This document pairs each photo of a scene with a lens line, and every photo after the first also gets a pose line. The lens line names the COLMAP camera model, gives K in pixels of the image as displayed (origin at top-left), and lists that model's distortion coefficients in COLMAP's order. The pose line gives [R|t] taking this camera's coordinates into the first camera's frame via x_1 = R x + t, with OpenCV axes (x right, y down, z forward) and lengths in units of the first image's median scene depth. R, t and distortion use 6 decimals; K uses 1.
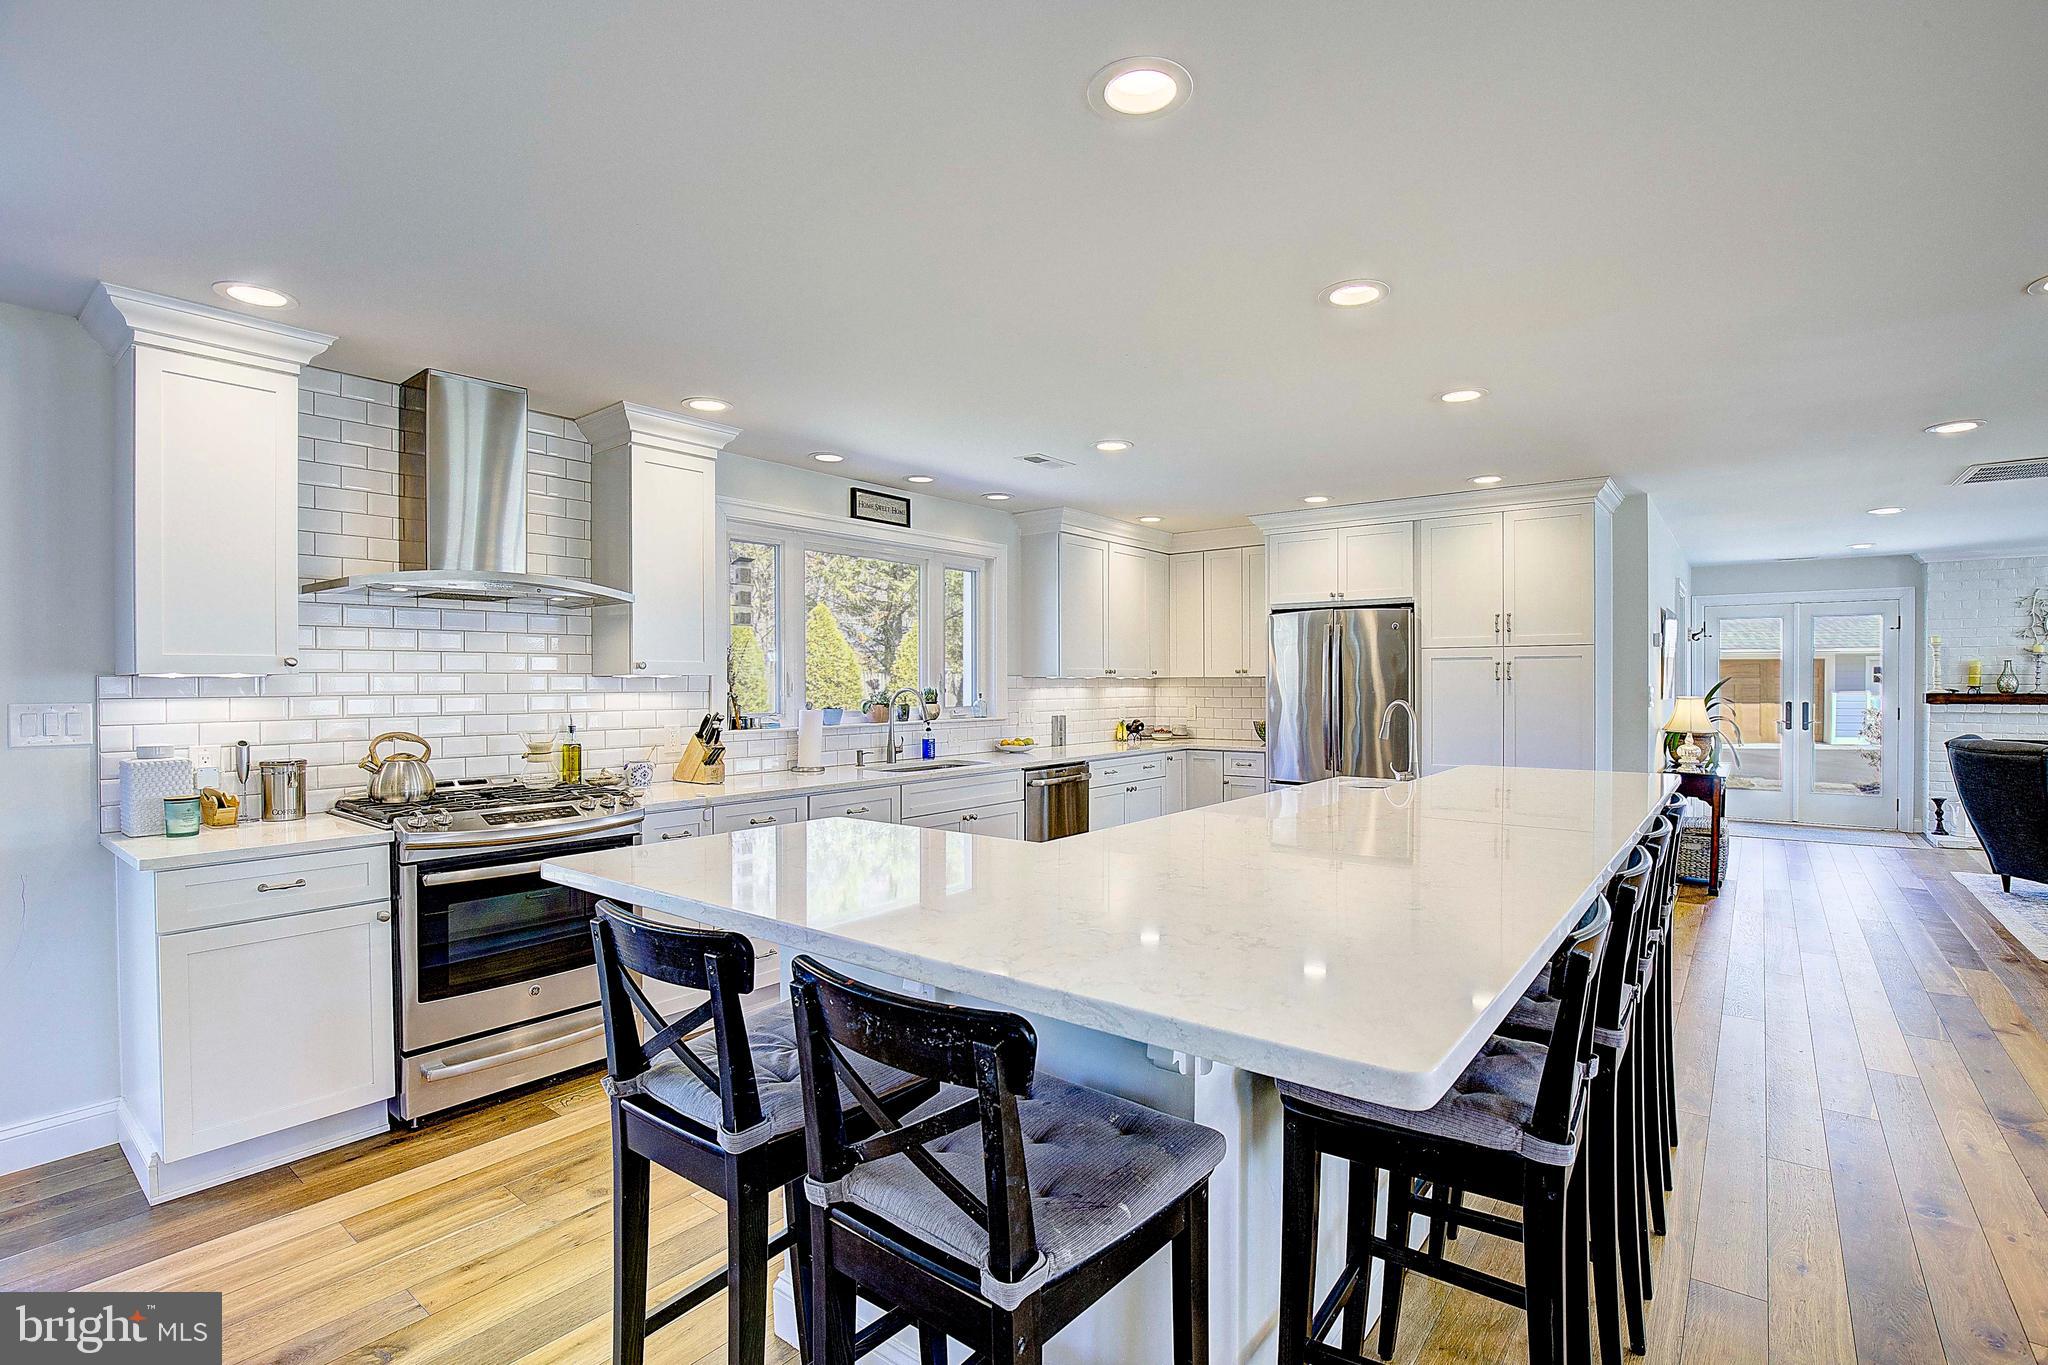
lens RADIAL K [[947.0, 0, 1016.1], [0, 947.0, 711.5], [0, 0, 1]] dist [-0.026820, 0.003190]
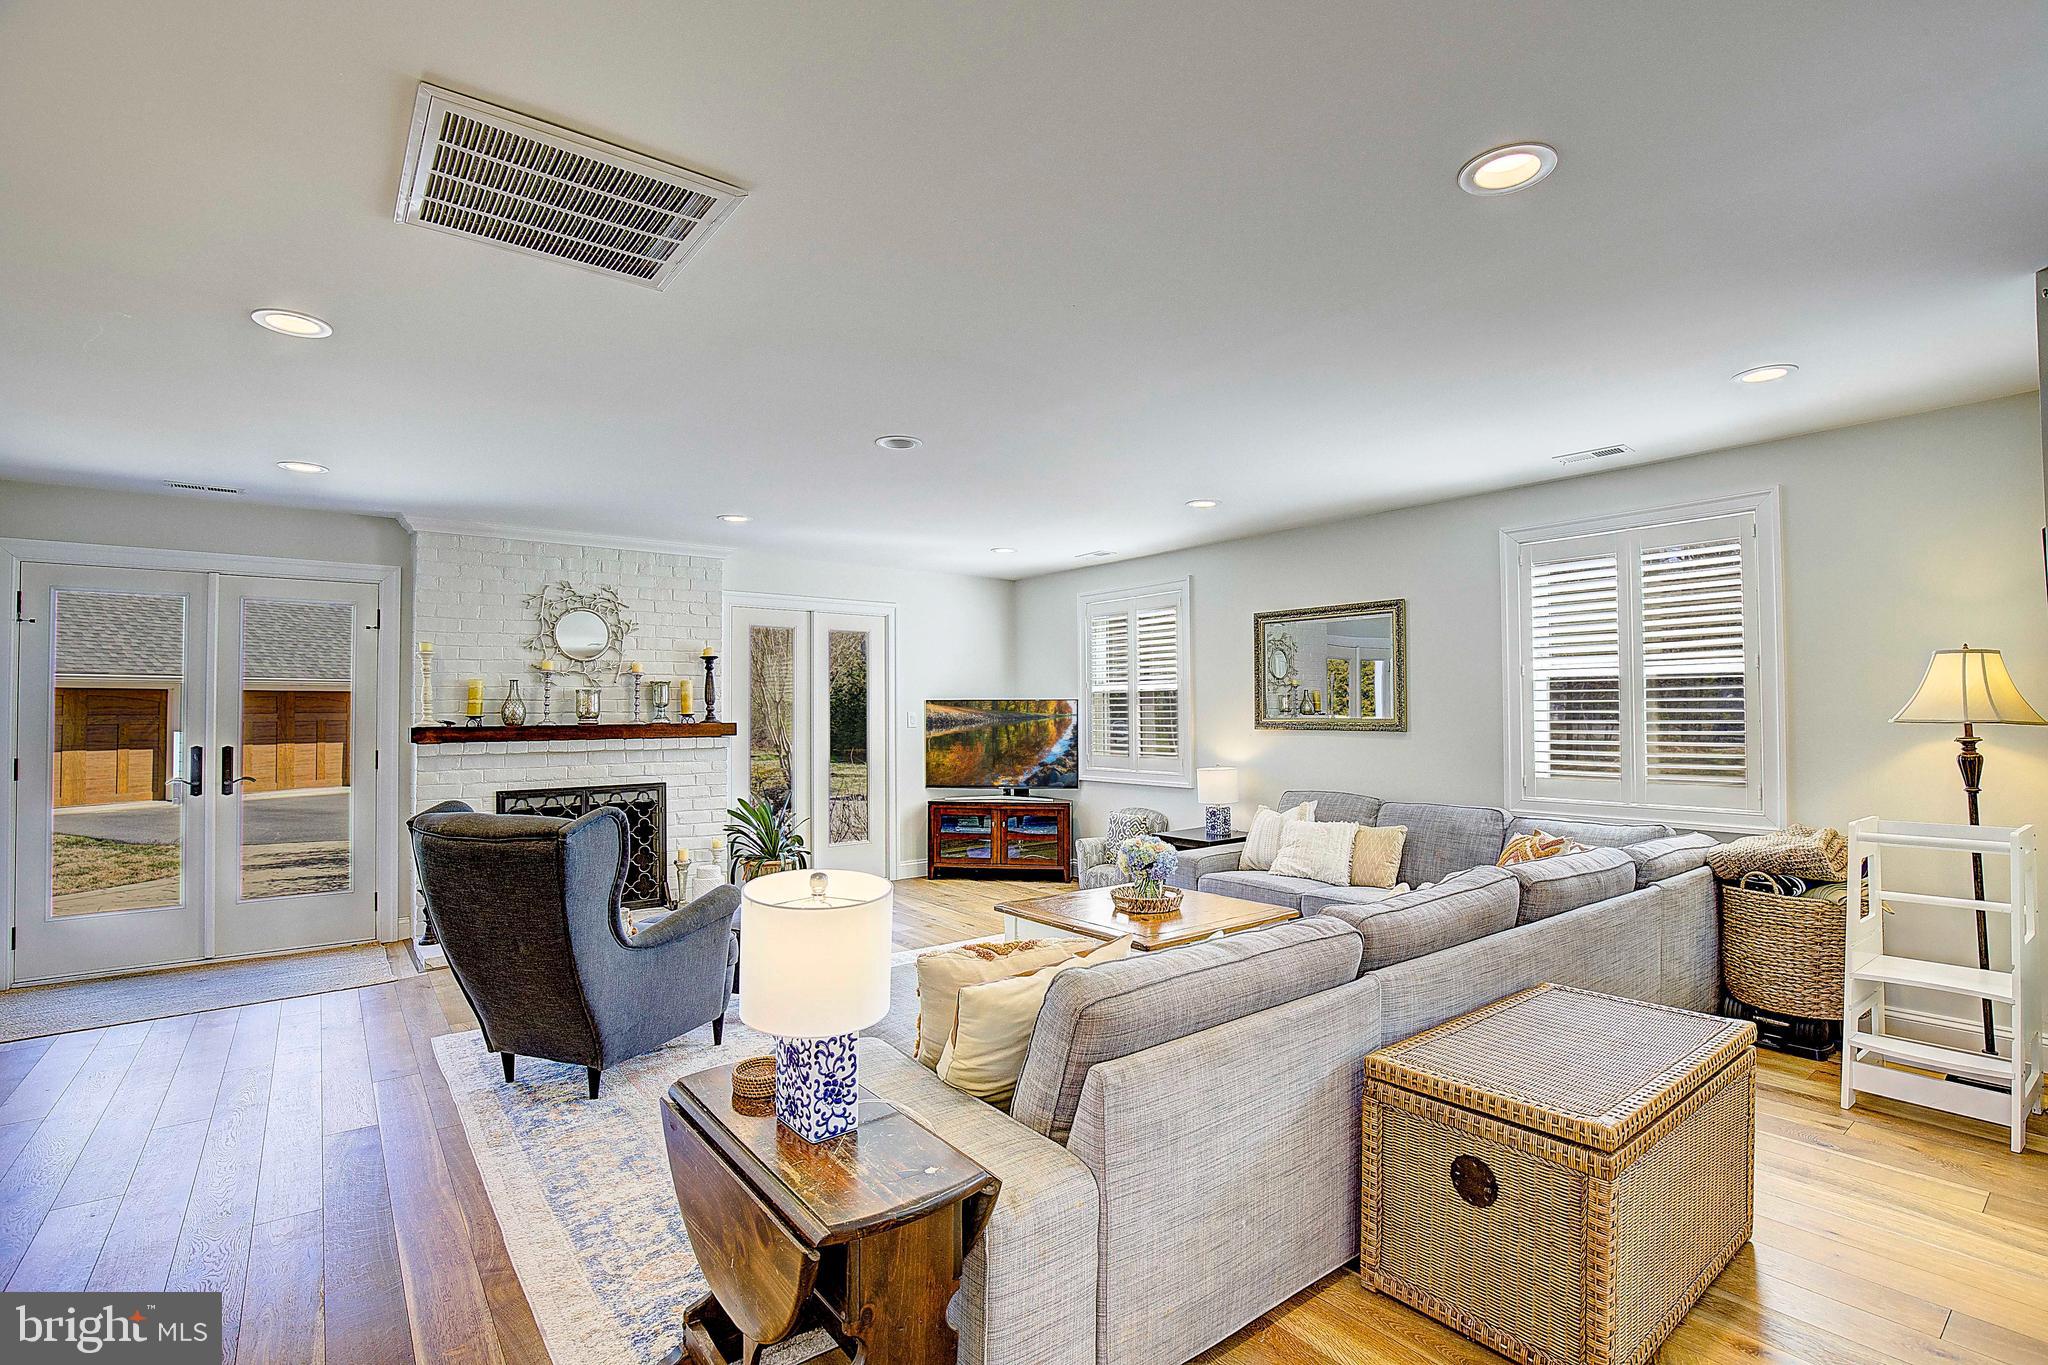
lens RADIAL K [[914.9, 0, 1041.9], [0, 914.9, 695.6], [0, 0, 1]] dist [-0.002816, -0.000252]
pose [[0.224951, 0.030970, 0.973878, 0.920603], [0.015979, 0.999243, -0.035467, -0.023229], [-0.974239, 0.023540, 0.224285, 0.850349]]
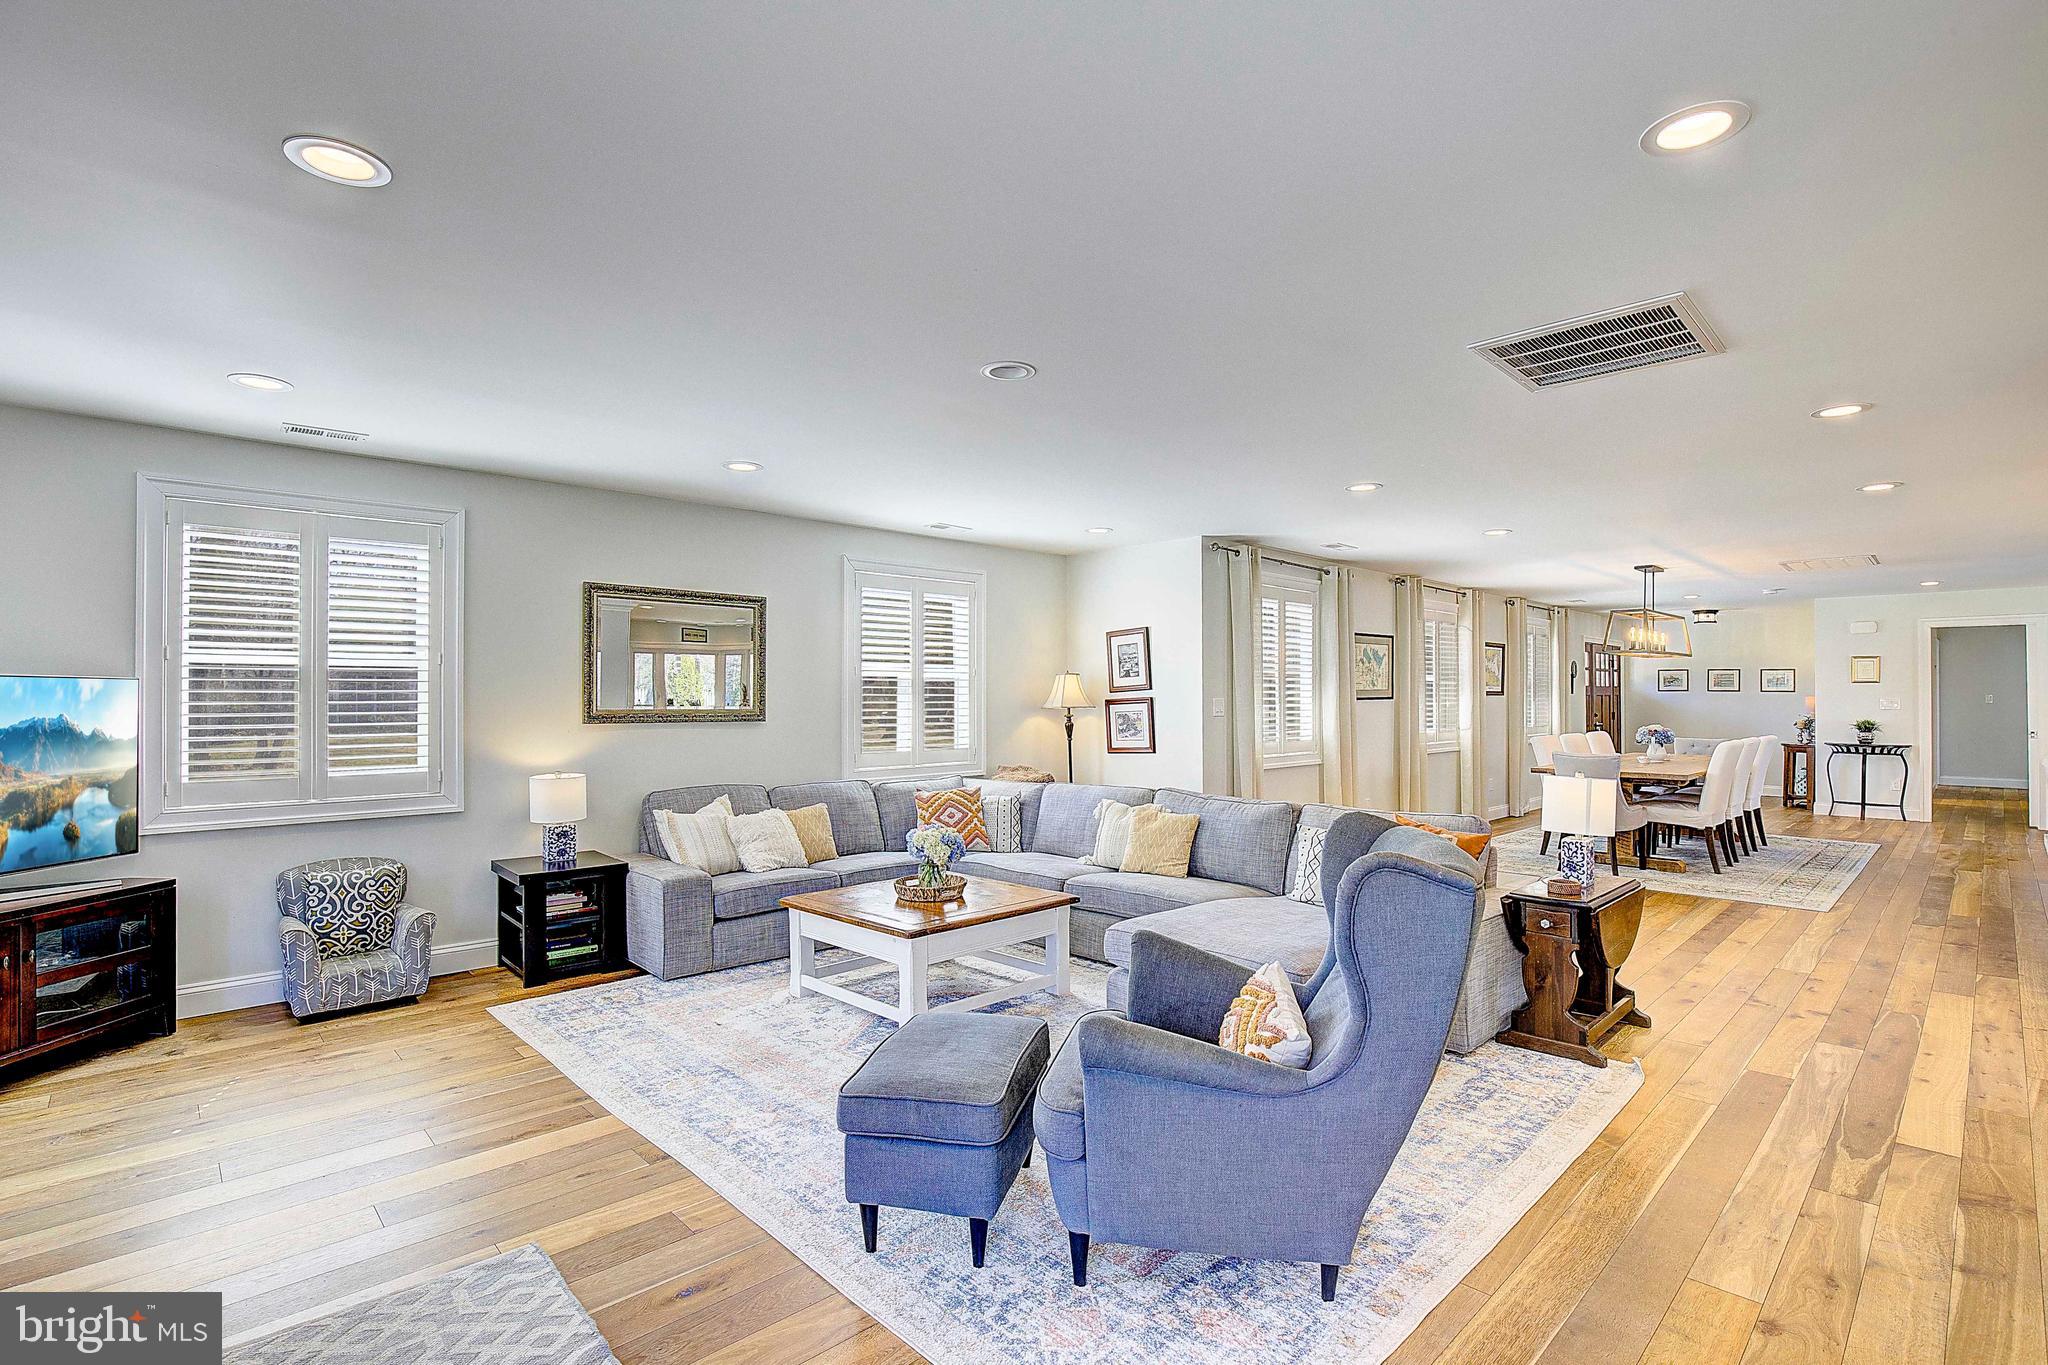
lens RADIAL K [[947.0, 0, 1025.7], [0, 947.0, 690.8], [0, 0, 1]] dist [-0.026820, 0.003190]
pose [[-0.990152, 0.016074, 0.139074, 1.710455], [0.016233, 0.999868, 0.000015, -0.048911], [-0.139055, 0.002272, -0.990282, 2.036952]]
